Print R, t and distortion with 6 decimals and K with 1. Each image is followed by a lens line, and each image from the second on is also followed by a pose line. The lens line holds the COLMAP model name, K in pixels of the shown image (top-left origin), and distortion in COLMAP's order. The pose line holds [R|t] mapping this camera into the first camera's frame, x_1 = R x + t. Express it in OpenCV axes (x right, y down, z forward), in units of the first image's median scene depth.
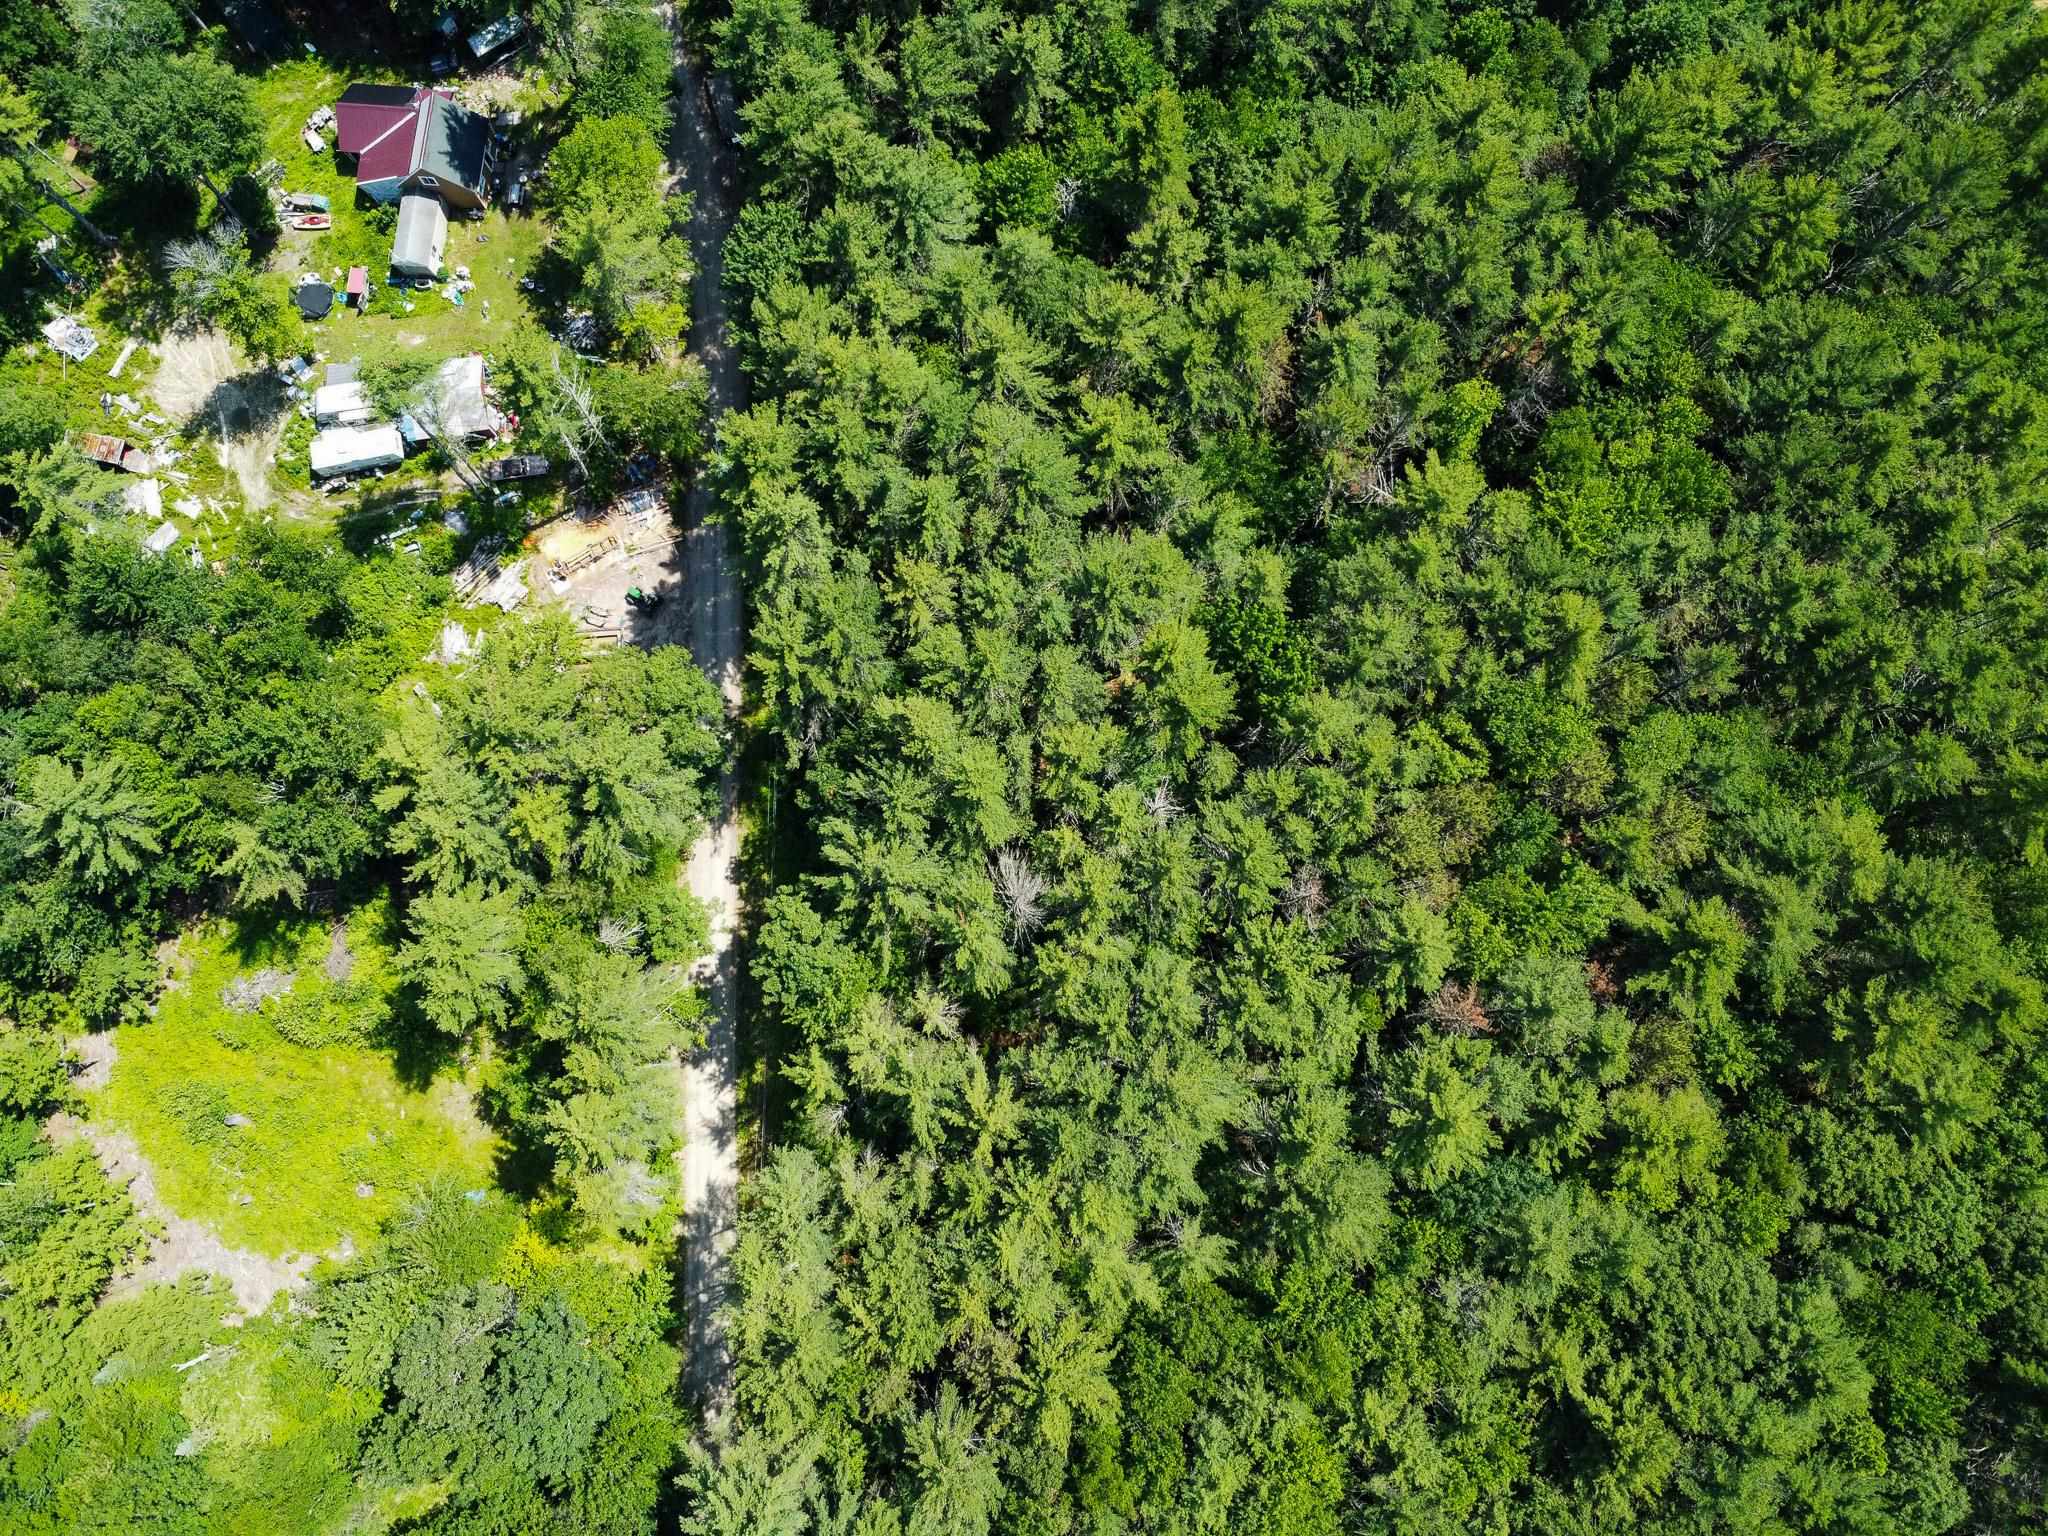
lens RADIAL K [[1513.2, 0, 1030.1], [0, 1513.2, 769.5], [0, 0, 1]] dist [-0.035799, -0.010361]
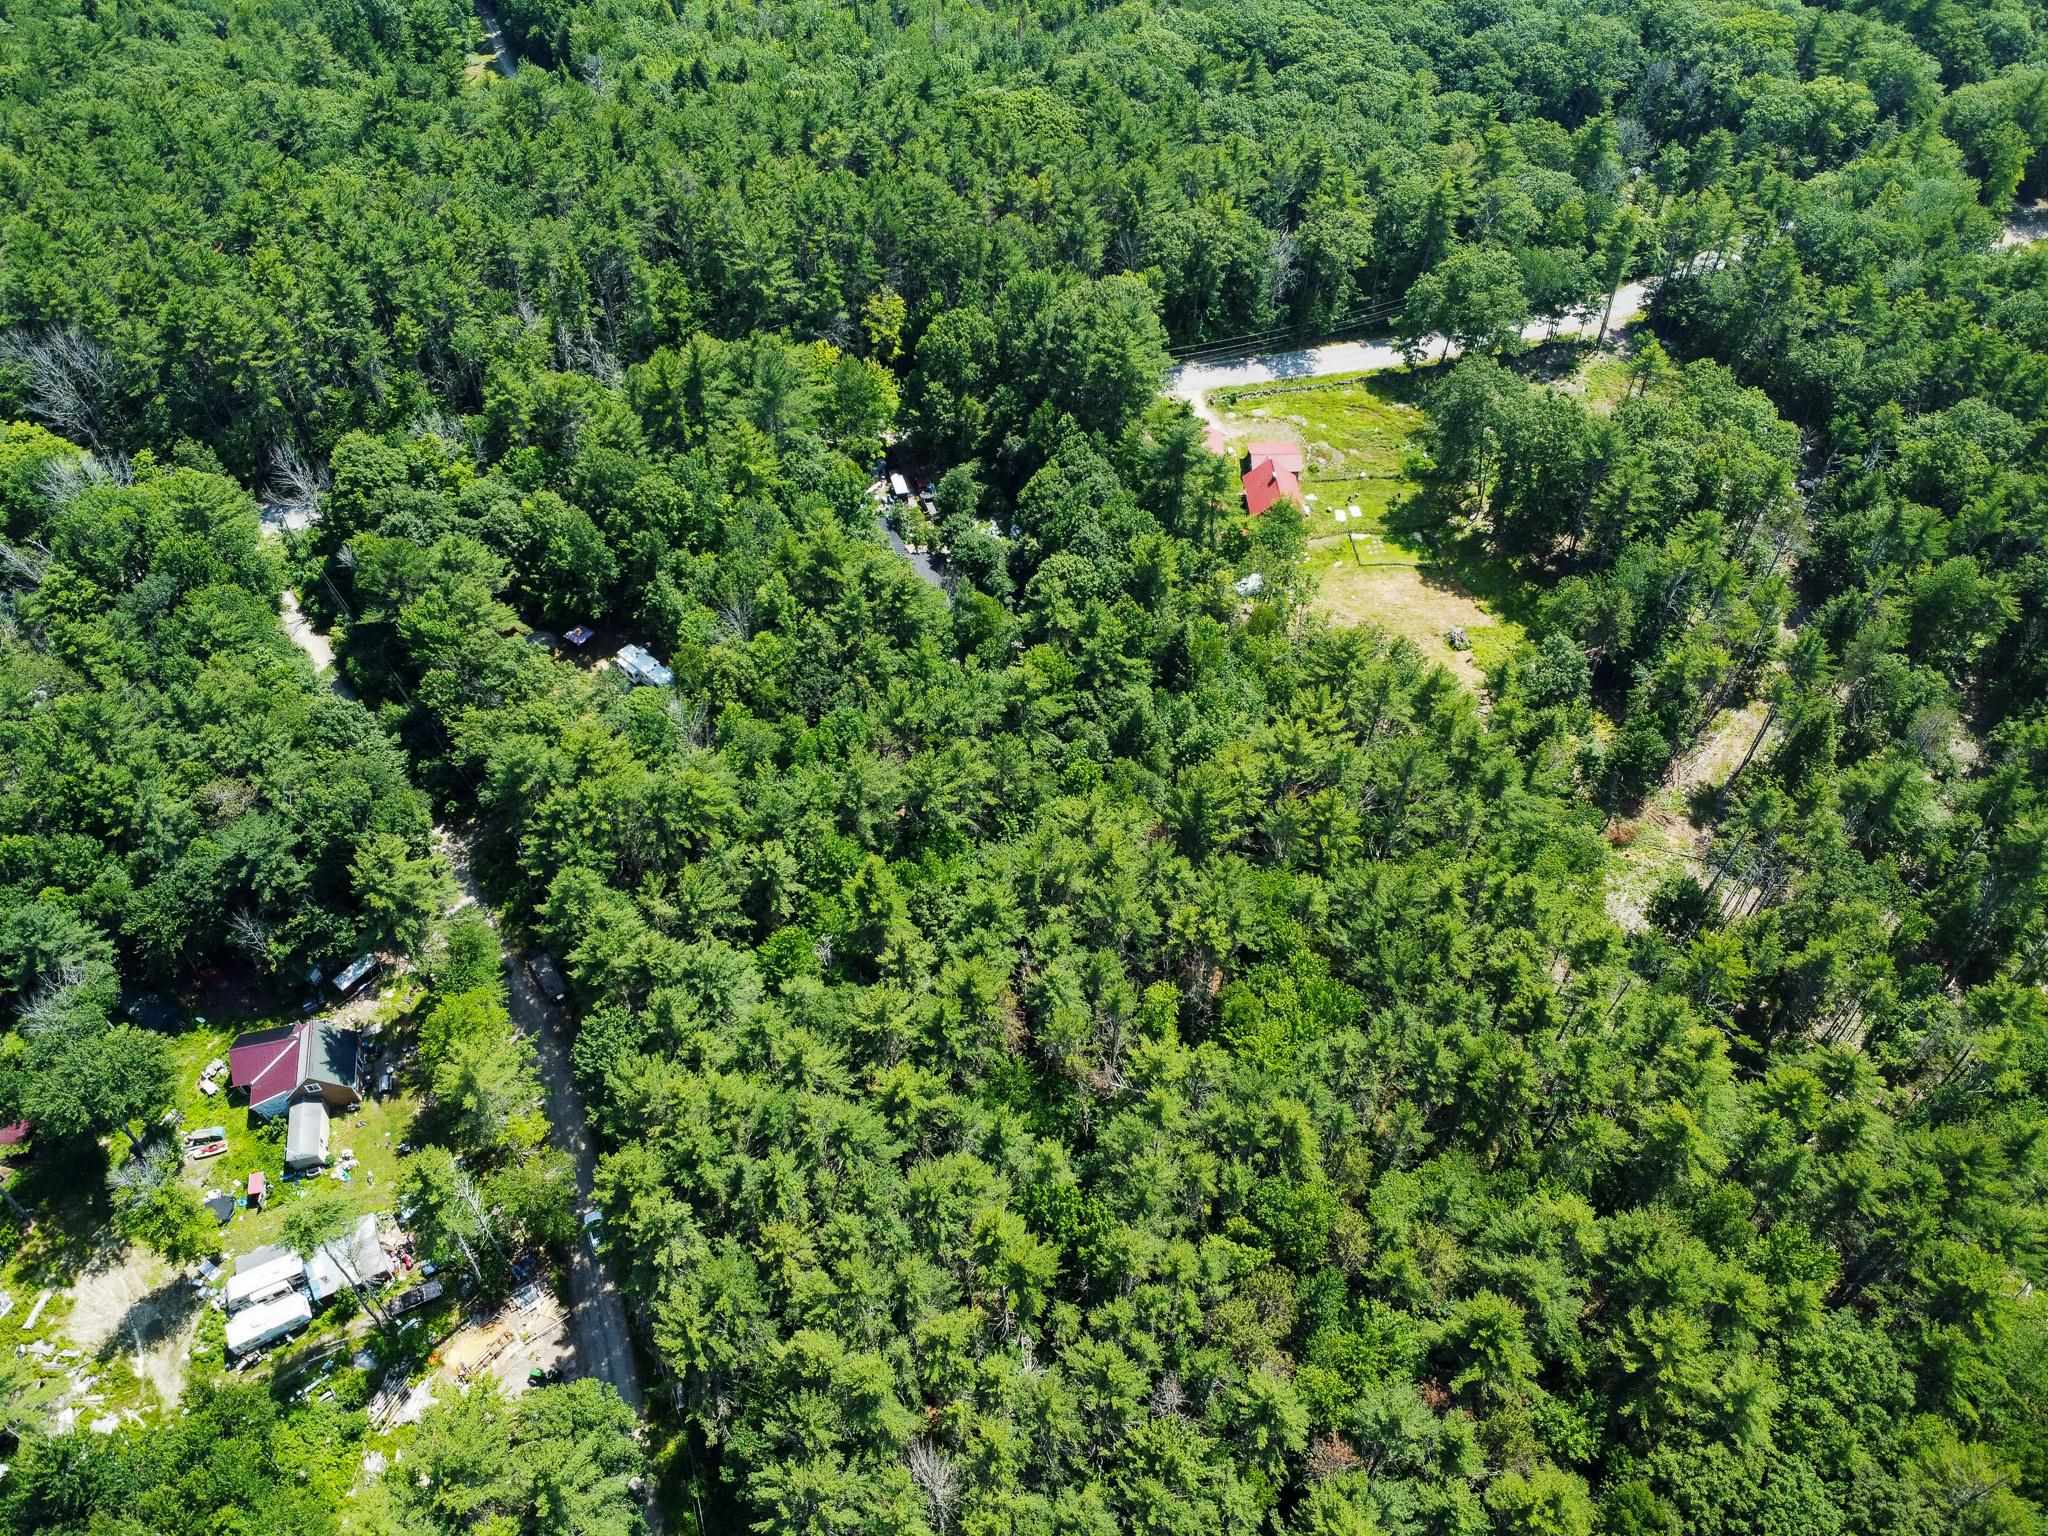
lens RADIAL K [[1513.2, 0, 1030.1], [0, 1513.2, 769.5], [0, 0, 1]] dist [-0.035799, -0.010361]
pose [[0.949151, -0.239486, 0.204351, -0.039099], [0.312030, 0.801871, -0.509548, 0.237097], [-0.041834, 0.547402, 0.835824, -0.221191]]
